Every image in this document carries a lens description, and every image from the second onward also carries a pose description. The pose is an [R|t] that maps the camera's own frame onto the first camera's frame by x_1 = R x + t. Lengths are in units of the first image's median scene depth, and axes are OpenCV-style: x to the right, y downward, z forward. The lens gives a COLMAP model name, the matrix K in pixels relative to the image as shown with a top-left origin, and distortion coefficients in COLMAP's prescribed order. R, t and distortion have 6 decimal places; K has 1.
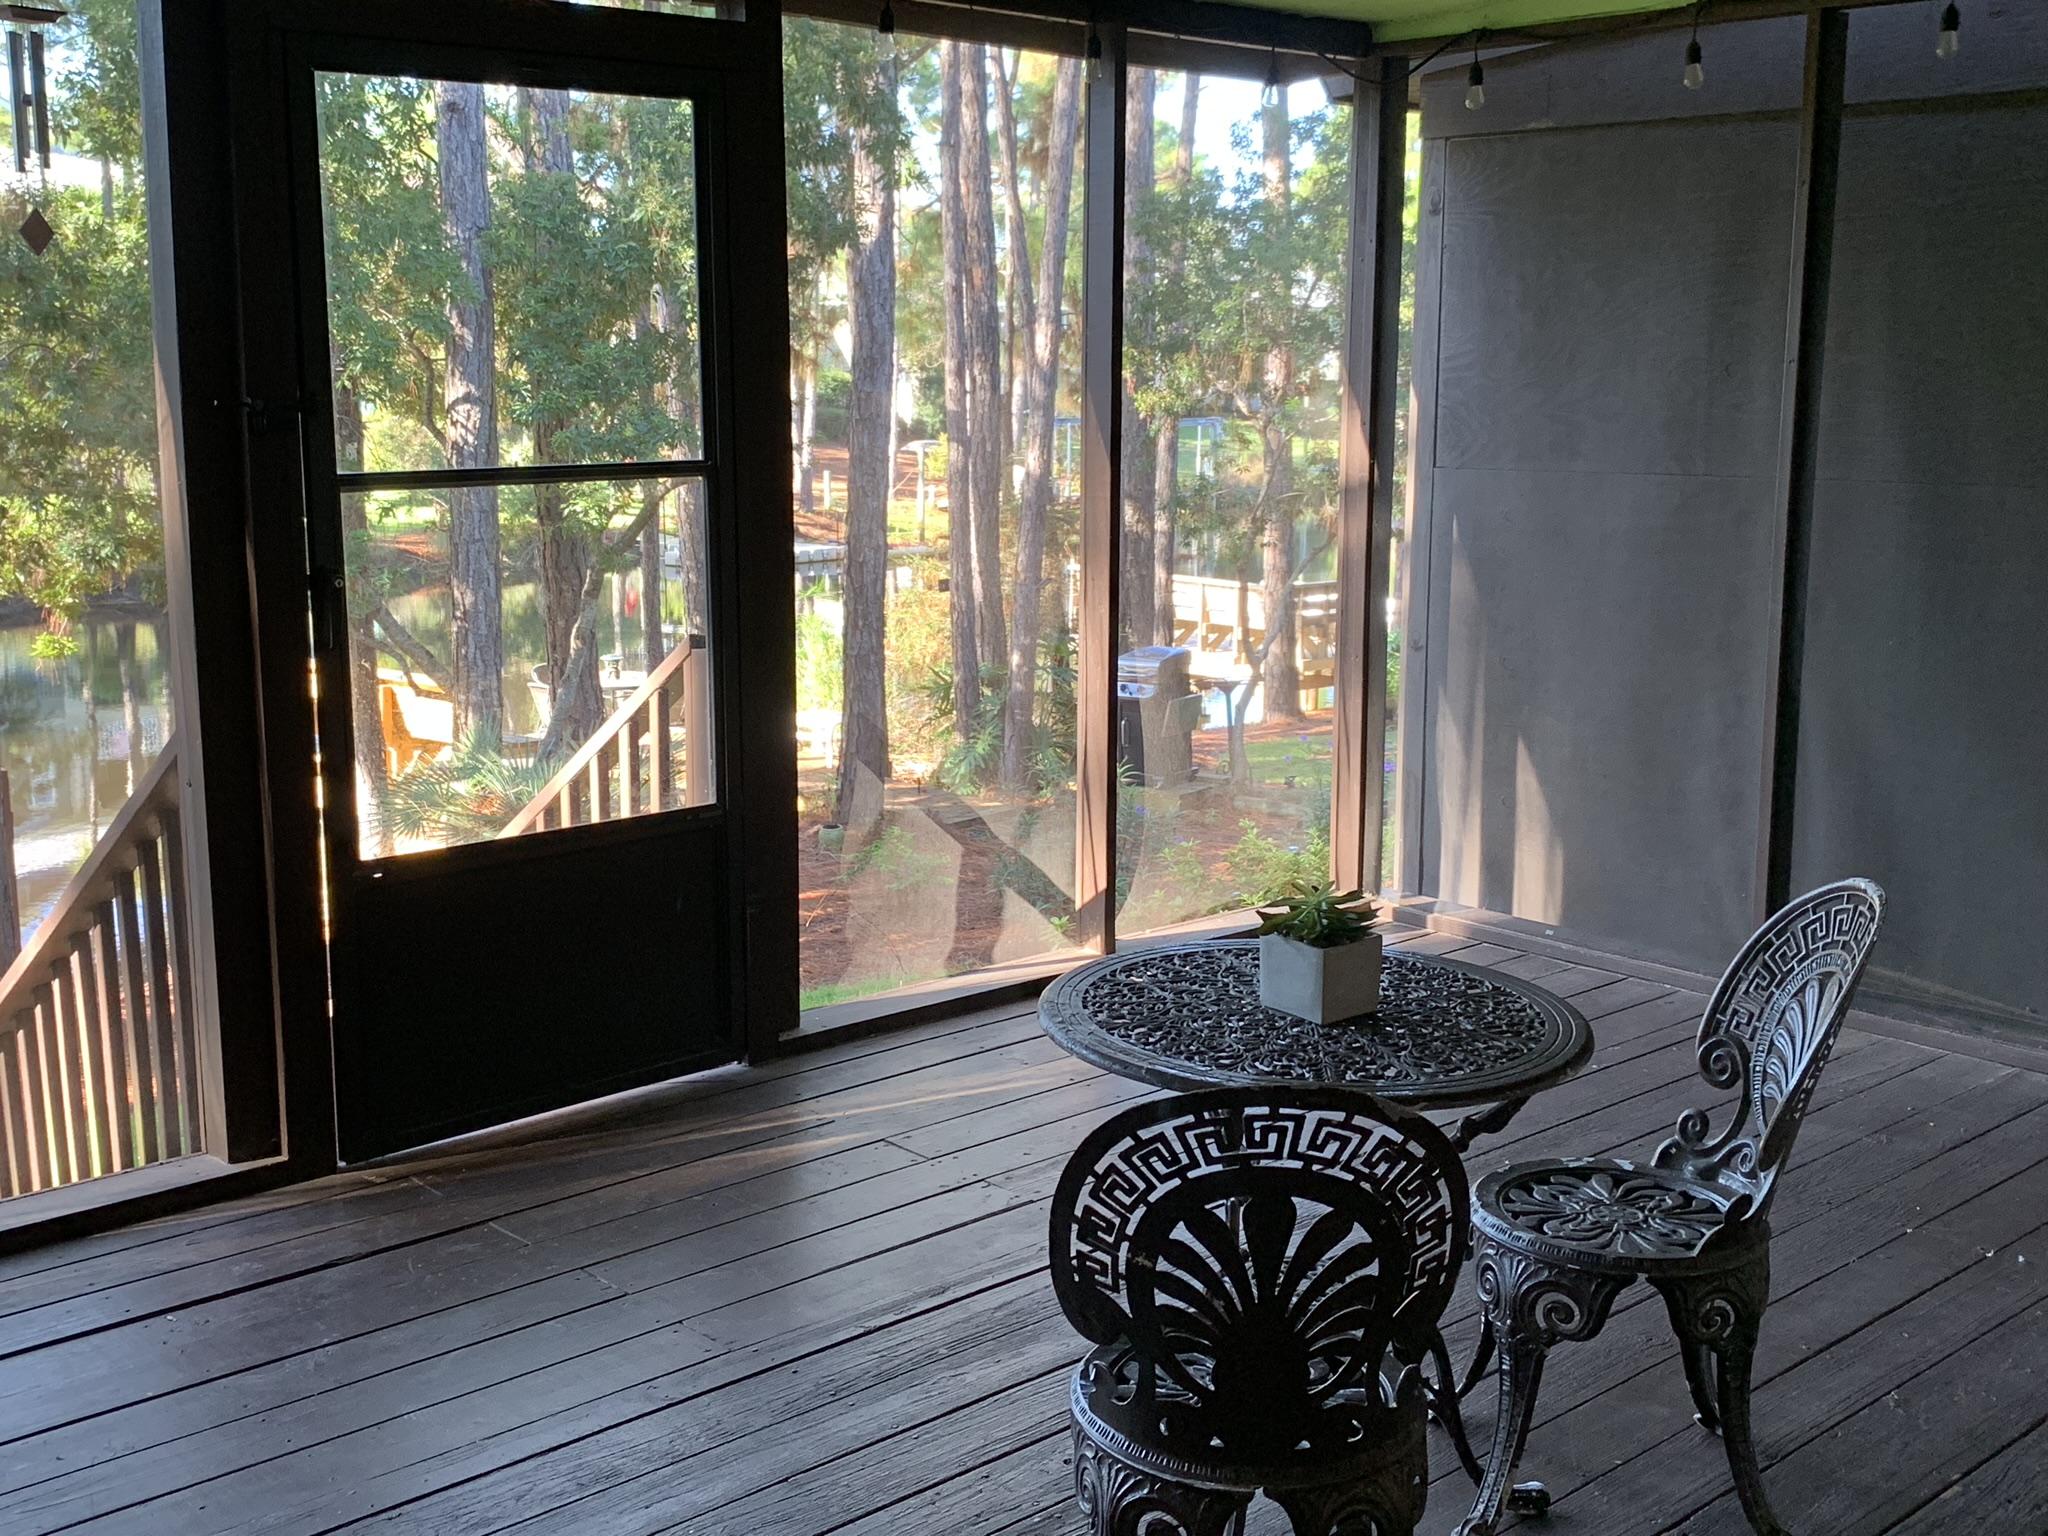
lens RADIAL K [[2268.7, 0, 1014.1], [0, 2268.7, 755.3], [0, 0, 1]] dist [0.189596, -0.579014]
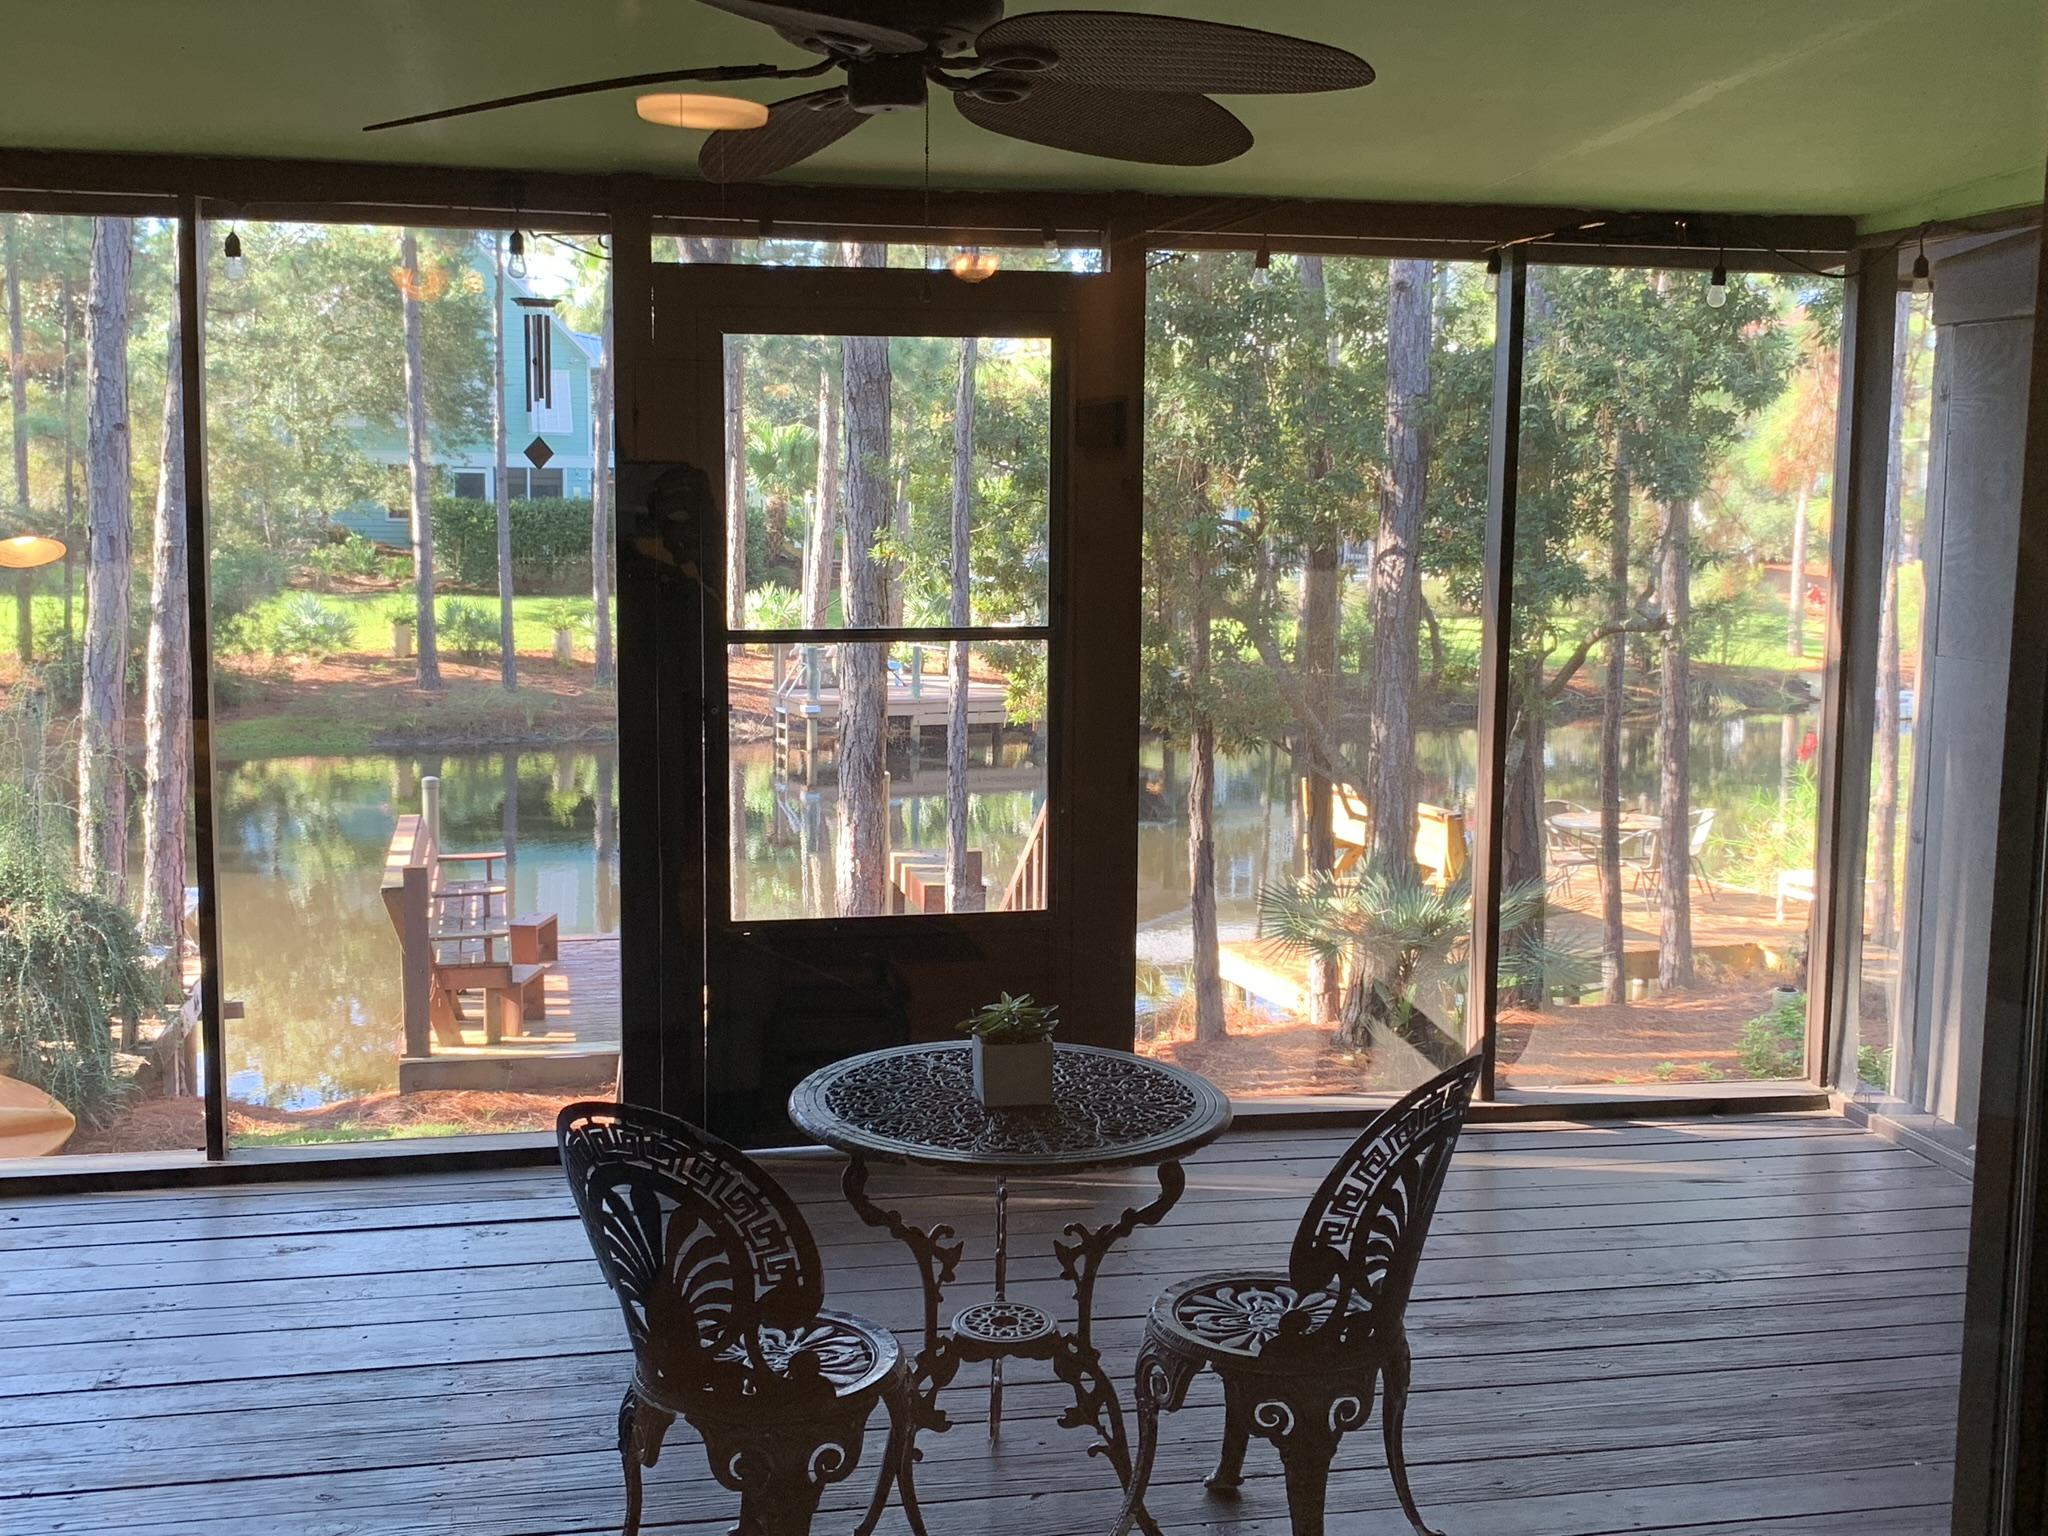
lens RADIAL K [[2268.7, 0, 1014.1], [0, 2268.7, 755.3], [0, 0, 1]] dist [0.189596, -0.579014]
pose [[0.860354, 0.066978, -0.505277, 0.171446], [-0.095875, 0.994899, -0.031369, -0.007821], [0.500599, 0.075431, 0.862387, -0.017058]]
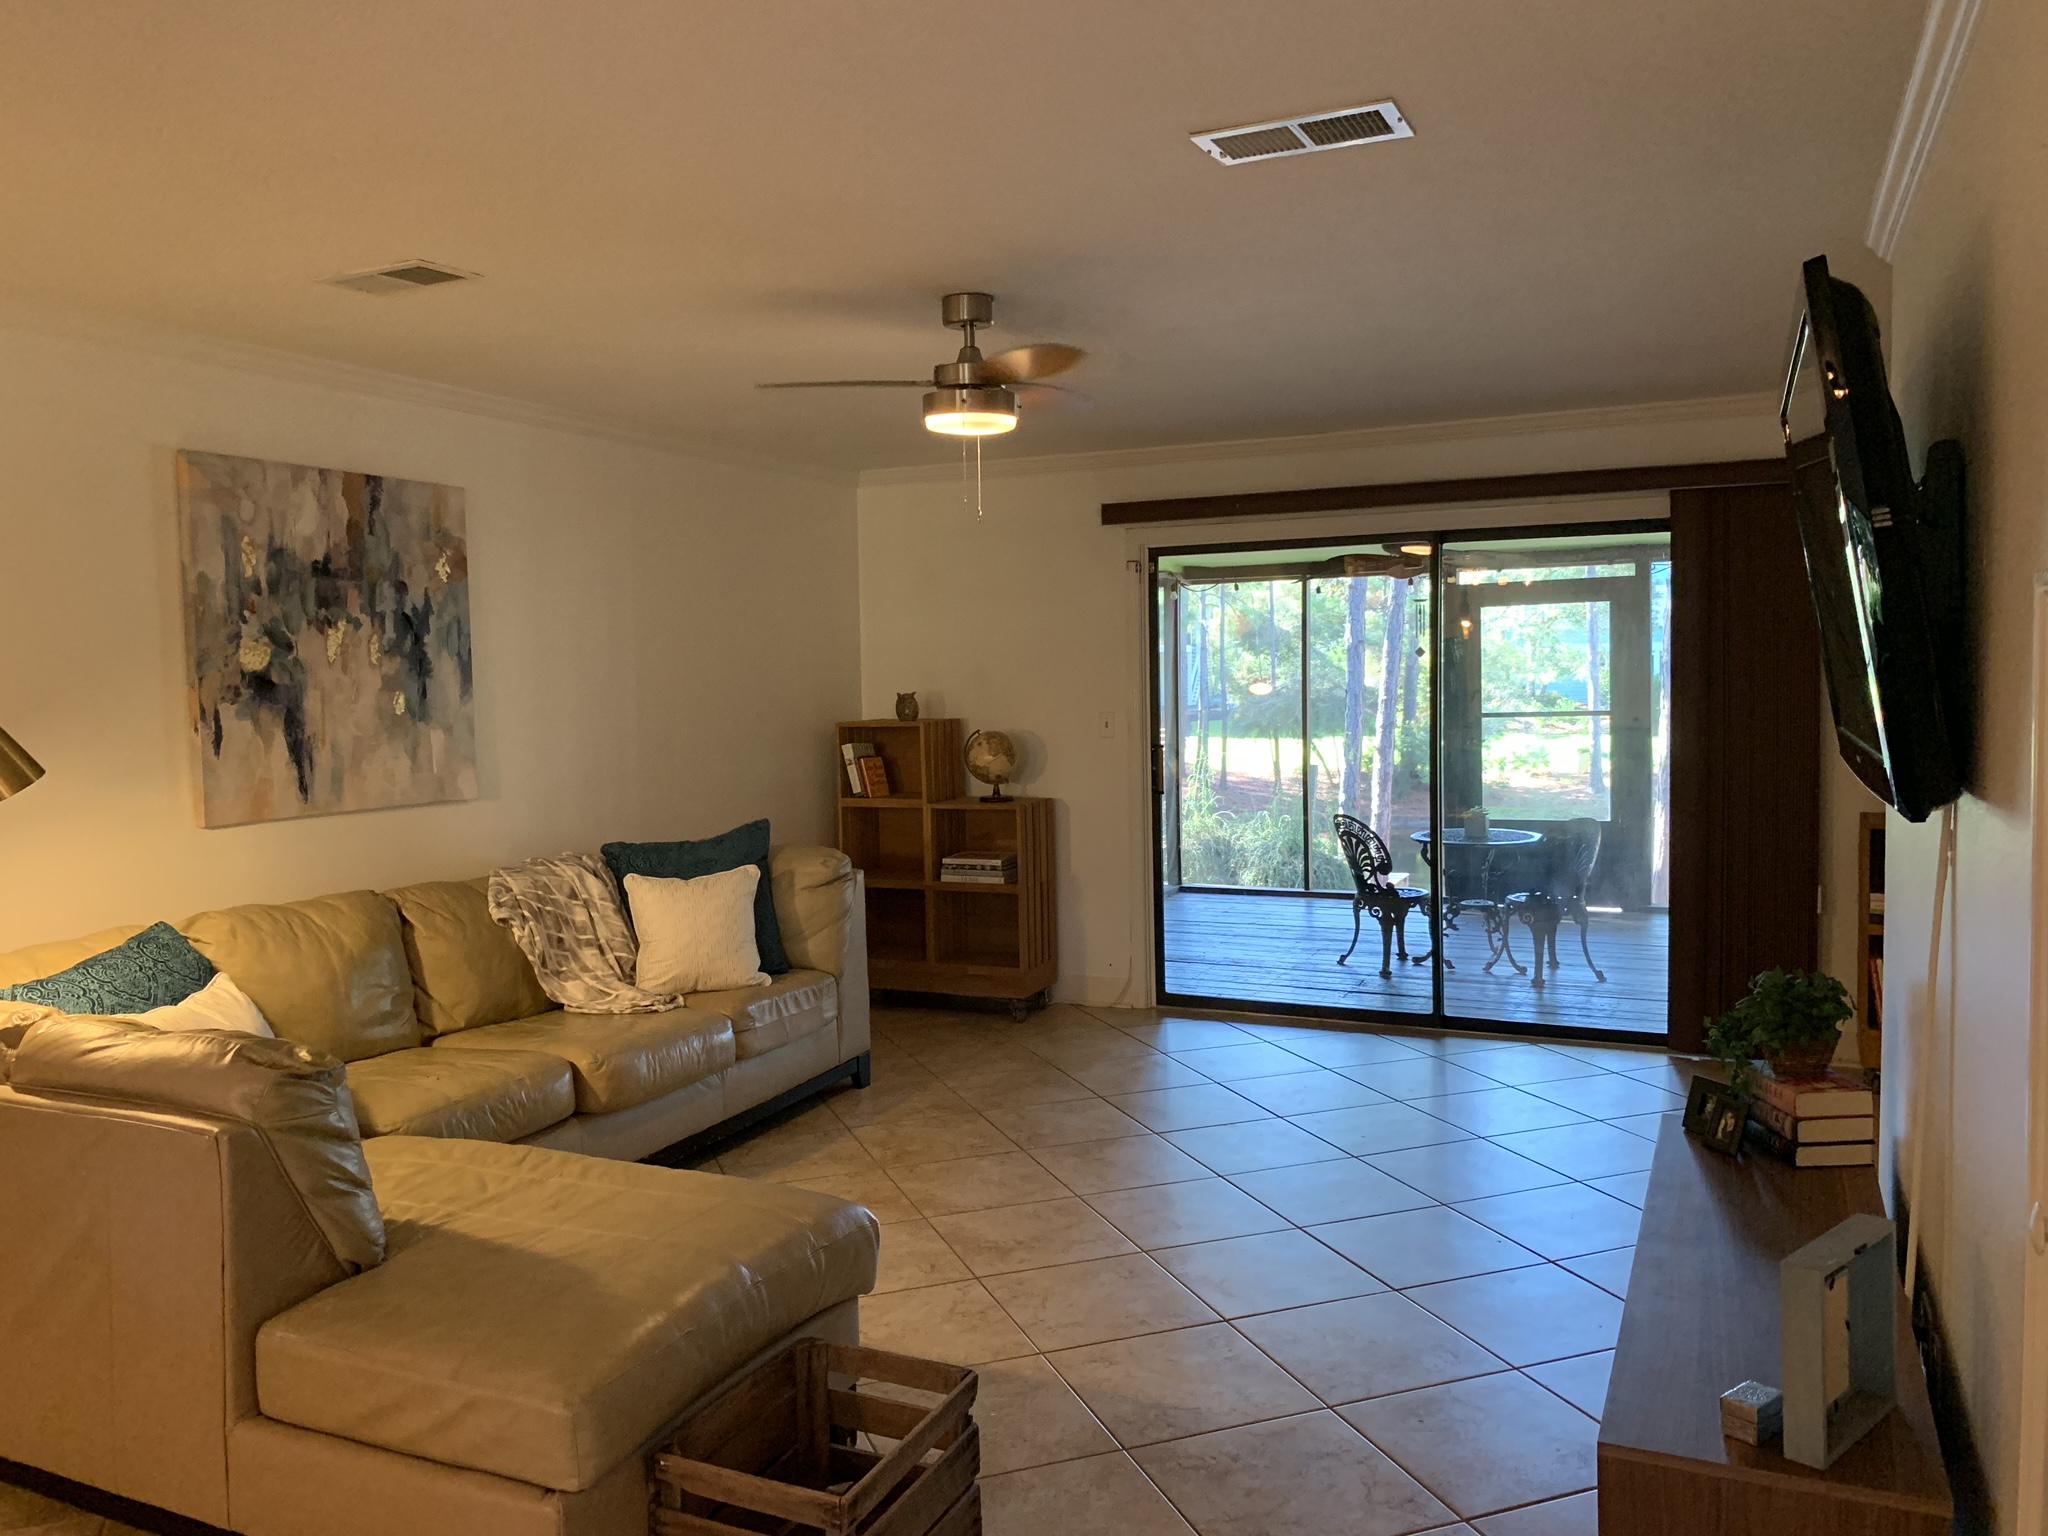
lens RADIAL K [[1561.5, 0, 1024.0], [0, 1561.5, 768.0], [0, 0, 1]] dist [0.060428, -0.090609]
pose [[0.391543, 0.045120, -0.919053, 0.574233], [-0.135927, 0.990675, -0.009272, 0.030389], [0.910065, 0.128554, 0.394025, -0.215172]]
